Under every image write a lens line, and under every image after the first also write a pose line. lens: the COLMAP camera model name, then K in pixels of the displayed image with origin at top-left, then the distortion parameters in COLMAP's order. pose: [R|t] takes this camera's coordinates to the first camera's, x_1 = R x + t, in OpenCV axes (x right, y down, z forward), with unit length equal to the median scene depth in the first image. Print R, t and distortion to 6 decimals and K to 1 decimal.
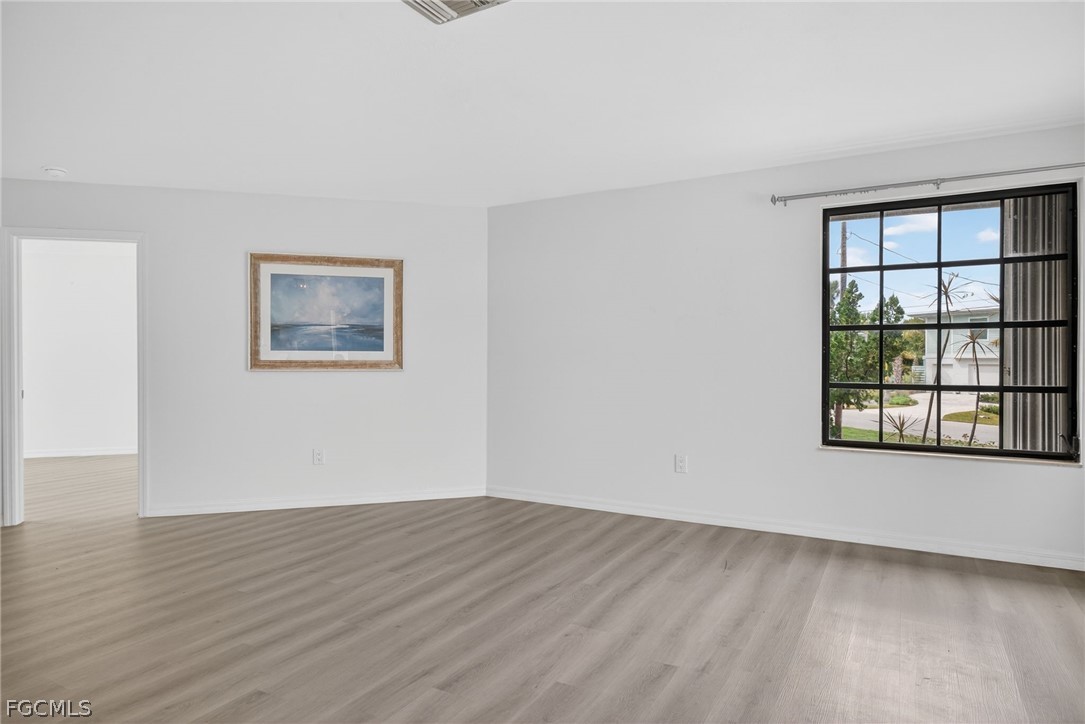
lens RADIAL K [[638.7, 0, 542.5], [0, 638.7, 362.0], [0, 0, 1]] dist [-0.000682, -0.000106]
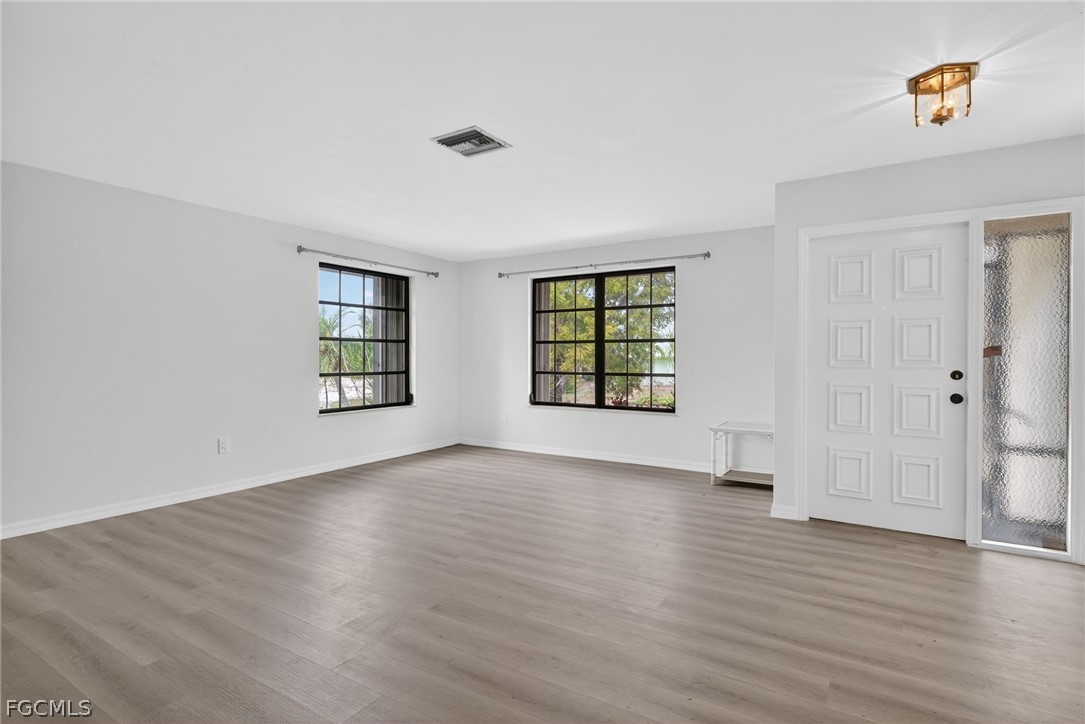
lens RADIAL K [[545.2, 0, 542.5], [0, 545.2, 362.0], [0, 0, 1]] dist [0.002016, 0.000536]
pose [[0.050460, -0.011303, 0.998662, -0.984295], [0.005678, 0.999923, 0.011030, -0.007491], [-0.998710, 0.005114, 0.050520, 0.443067]]
